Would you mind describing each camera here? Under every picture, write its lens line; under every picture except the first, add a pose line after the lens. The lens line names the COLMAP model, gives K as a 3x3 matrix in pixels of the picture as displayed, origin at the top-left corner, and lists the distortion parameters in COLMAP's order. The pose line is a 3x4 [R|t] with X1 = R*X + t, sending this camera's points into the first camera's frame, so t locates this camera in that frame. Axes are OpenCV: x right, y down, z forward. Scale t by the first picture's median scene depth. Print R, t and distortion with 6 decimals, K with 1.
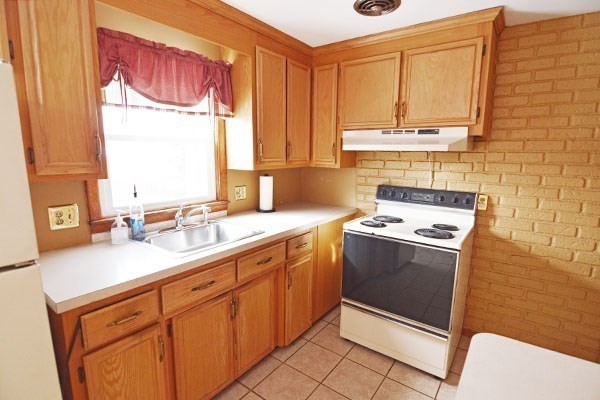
lens RADIAL K [[298.6, 0, 296.3], [0, 298.6, 199.7], [0, 0, 1]] dist [-0.008762, -0.001222]
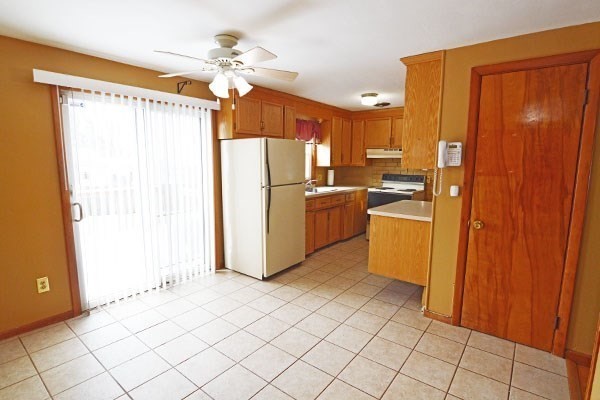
lens RADIAL K [[298.6, 0, 296.3], [0, 298.6, 199.7], [0, 0, 1]] dist [-0.008762, -0.001222]
pose [[0.999462, -0.002135, -0.032738, -0.329195], [0.001224, 0.999612, -0.027837, 0.230816], [0.032785, 0.027782, 0.999076, -1.370681]]
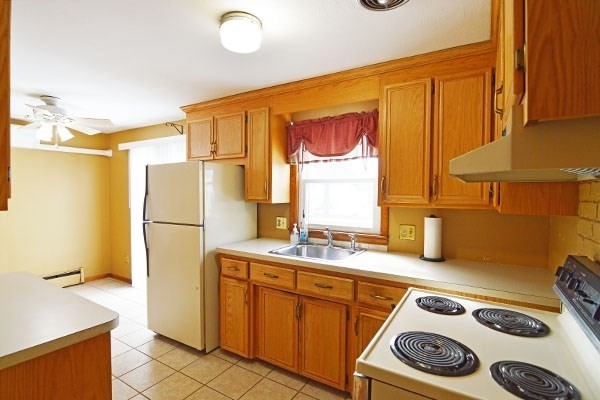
lens RADIAL K [[298.6, 0, 296.3], [0, 298.6, 199.7], [0, 0, 1]] dist [-0.008762, -0.001222]
pose [[0.083164, 0.013481, -0.996445, 0.812420], [-0.166468, 0.986047, -0.000554, -0.074636], [0.982533, 0.165922, 0.084248, 0.635747]]
